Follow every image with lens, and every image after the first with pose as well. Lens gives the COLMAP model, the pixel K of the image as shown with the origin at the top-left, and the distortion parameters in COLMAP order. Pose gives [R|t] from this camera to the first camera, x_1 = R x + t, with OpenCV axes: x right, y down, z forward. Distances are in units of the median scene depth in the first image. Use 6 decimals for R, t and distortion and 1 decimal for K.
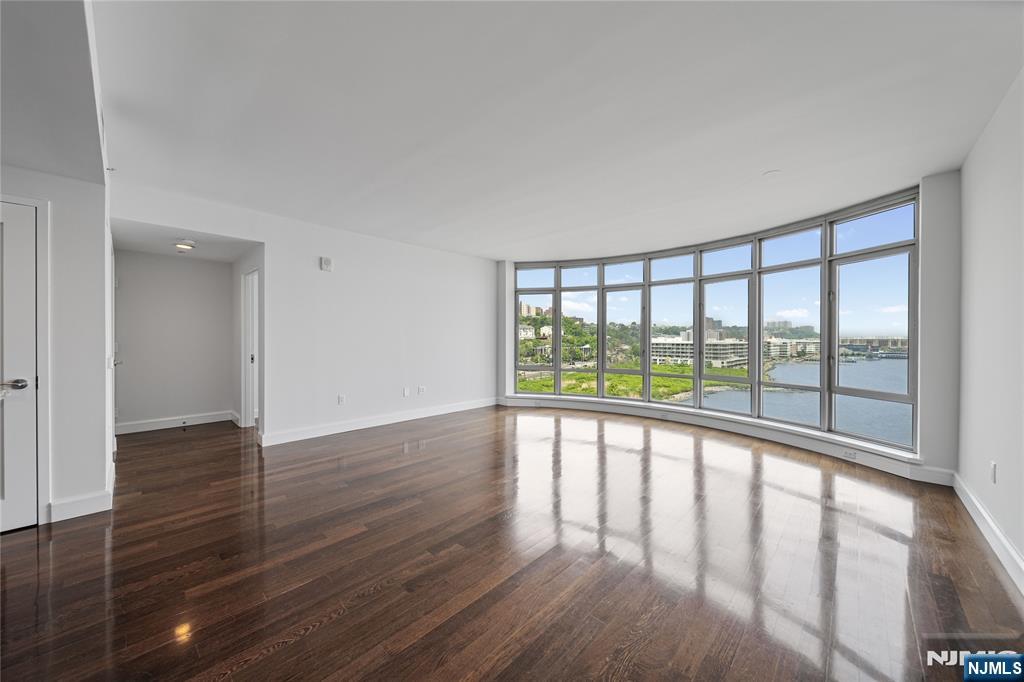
lens RADIAL K [[370.0, 0, 512.0], [0, 370.0, 341.0], [0, 0, 1]] dist [0.001805, 0.000010]
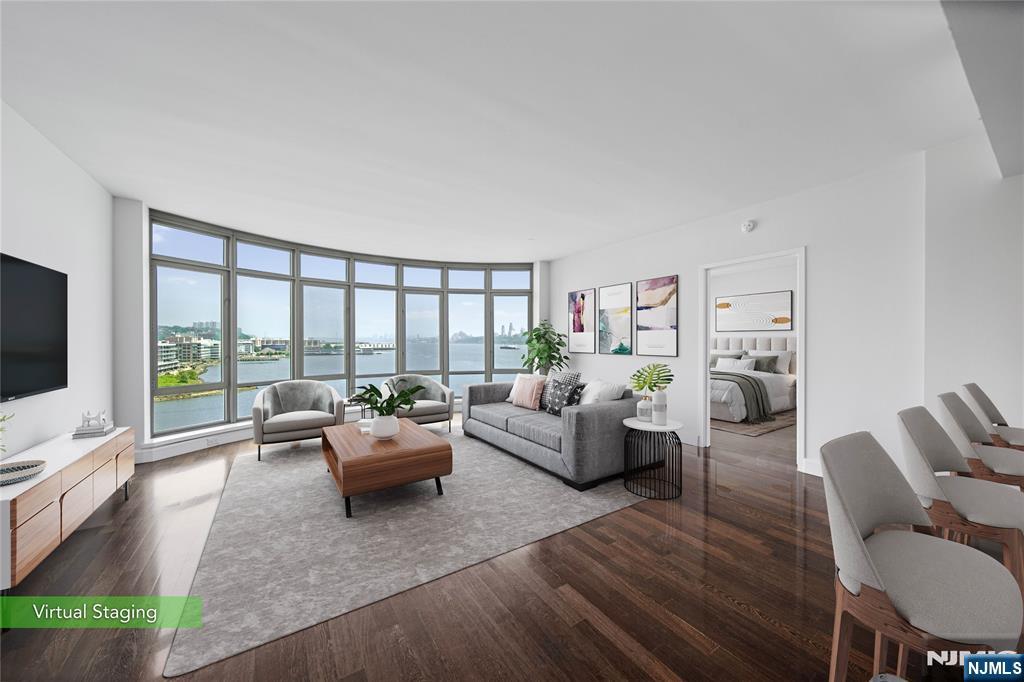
lens RADIAL K [[360.5, 0, 512.0], [0, 360.5, 341.0], [0, 0, 1]] dist [-0.001184, -0.000076]
pose [[0.232799, -0.005362, 0.972510, -0.404502], [0.008928, 0.999954, 0.003376, -0.004271], [-0.972484, 0.007896, 0.232836, 0.324635]]
